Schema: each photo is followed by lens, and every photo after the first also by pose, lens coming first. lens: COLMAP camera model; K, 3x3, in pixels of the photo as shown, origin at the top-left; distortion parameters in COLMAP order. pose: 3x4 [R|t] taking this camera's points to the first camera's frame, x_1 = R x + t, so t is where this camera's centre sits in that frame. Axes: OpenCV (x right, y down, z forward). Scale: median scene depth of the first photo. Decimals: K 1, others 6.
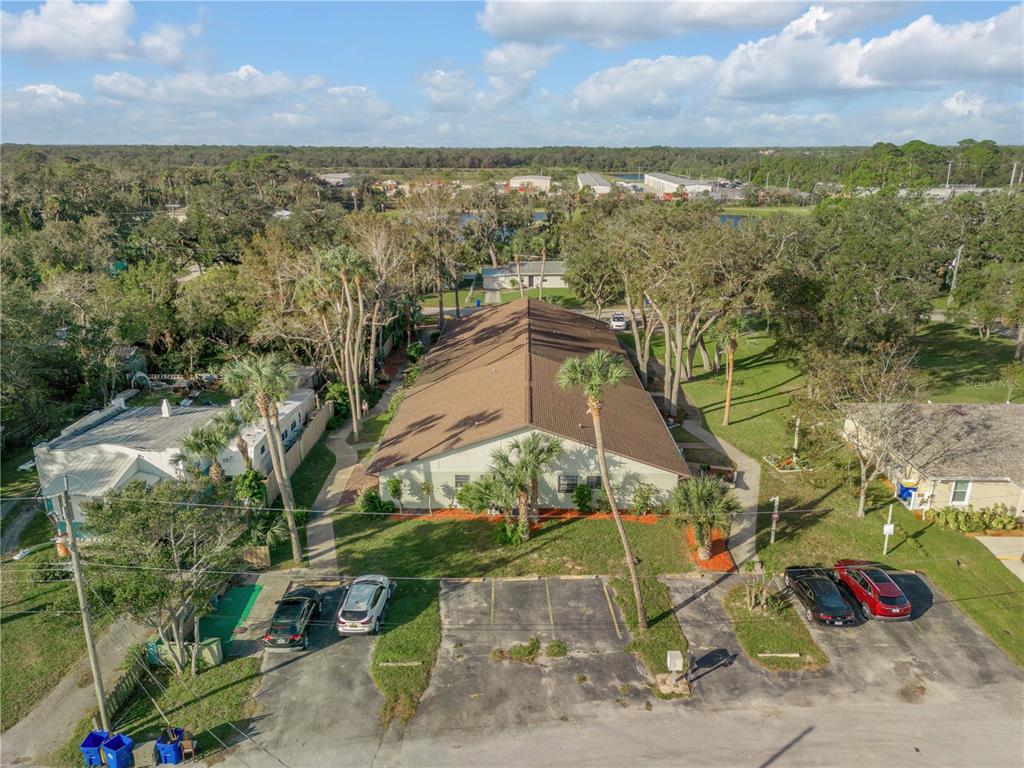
lens RADIAL K [[718.9, 0, 511.3], [0, 718.9, 385.8], [0, 0, 1]] dist [0.021836, -0.019654]
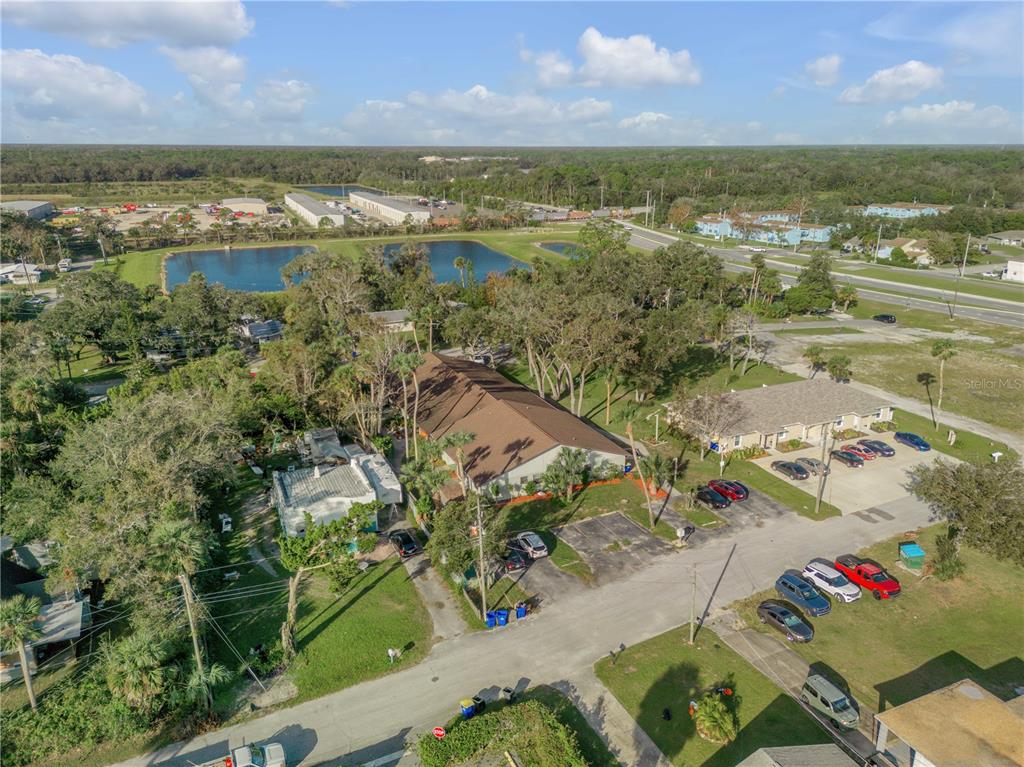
lens RADIAL K [[718.9, 0, 512.2], [0, 718.9, 381.3], [0, 0, 1]] dist [0.021836, -0.019654]
pose [[0.902679, -0.128946, 0.410540, -0.805295], [0.130689, 0.991134, 0.023952, -0.159827], [-0.409989, 0.032032, 0.911528, -0.636101]]
